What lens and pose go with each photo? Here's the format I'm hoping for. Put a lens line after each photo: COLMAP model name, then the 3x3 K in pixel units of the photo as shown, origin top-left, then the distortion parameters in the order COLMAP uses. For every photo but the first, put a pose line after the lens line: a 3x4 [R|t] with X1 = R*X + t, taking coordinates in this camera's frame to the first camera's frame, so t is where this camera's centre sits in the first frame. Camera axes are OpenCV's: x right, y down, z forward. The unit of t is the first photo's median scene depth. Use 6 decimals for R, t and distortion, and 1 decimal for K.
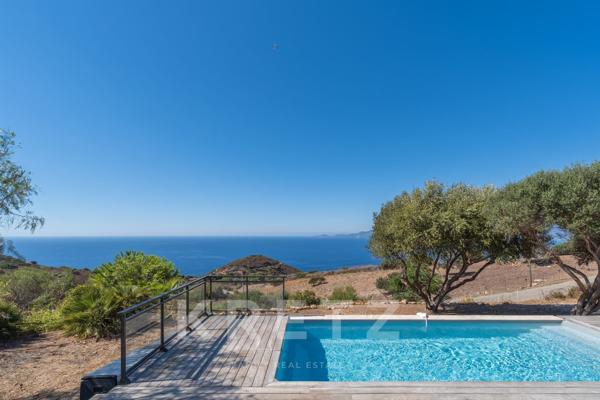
lens RADIAL K [[273.2, 0, 306.8], [0, 273.2, 246.6], [0, 0, 1]] dist [0.000194, 0.001541]
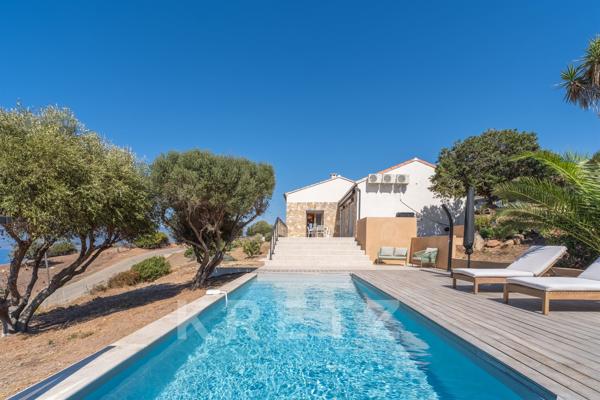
lens RADIAL K [[273.2, 0, 305.7], [0, 273.2, 249.2], [0, 0, 1]] dist [0.000194, 0.001541]
pose [[0.007858, -0.024806, 0.999661, -0.159690], [0.039027, 0.998938, 0.024481, 0.079375], [-0.999207, 0.038822, 0.008817, 0.461061]]
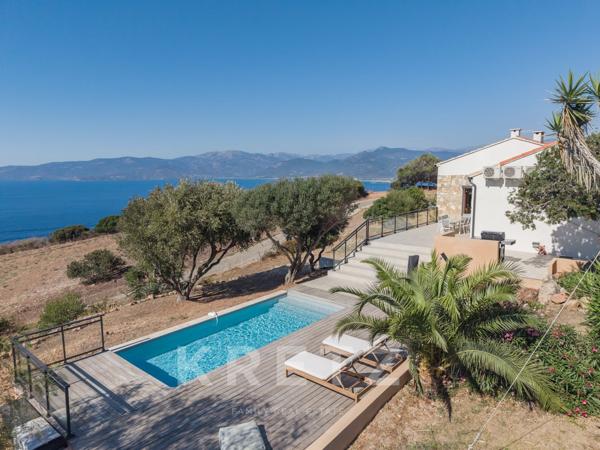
lens RADIAL K [[411.6, 0, 302.5], [0, 411.6, 221.2], [0, 0, 1]] dist [0.025467, -0.023953]
pose [[0.655281, -0.101408, 0.748547, -0.432927], [0.045965, 0.994465, 0.094485, -0.213669], [-0.753985, -0.027508, 0.656315, -0.354636]]
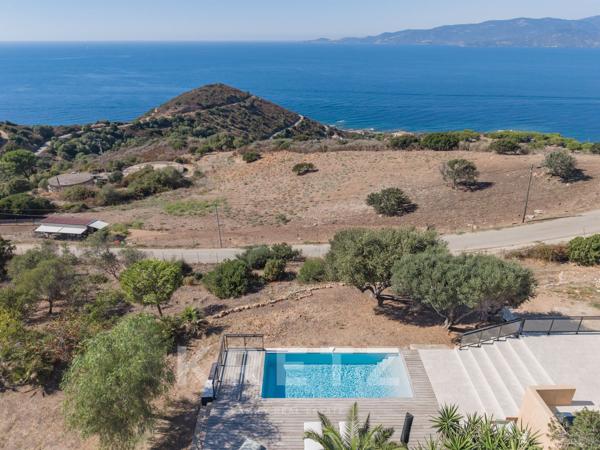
lens RADIAL K [[411.6, 0, 296.0], [0, 411.6, 223.3], [0, 0, 1]] dist [0.025467, -0.023953]
pose [[0.999993, -0.002213, 0.002920, 0.089235], [0.000968, 0.928263, 0.371923, -1.048535], [-0.003534, -0.371918, 0.928259, -0.891174]]
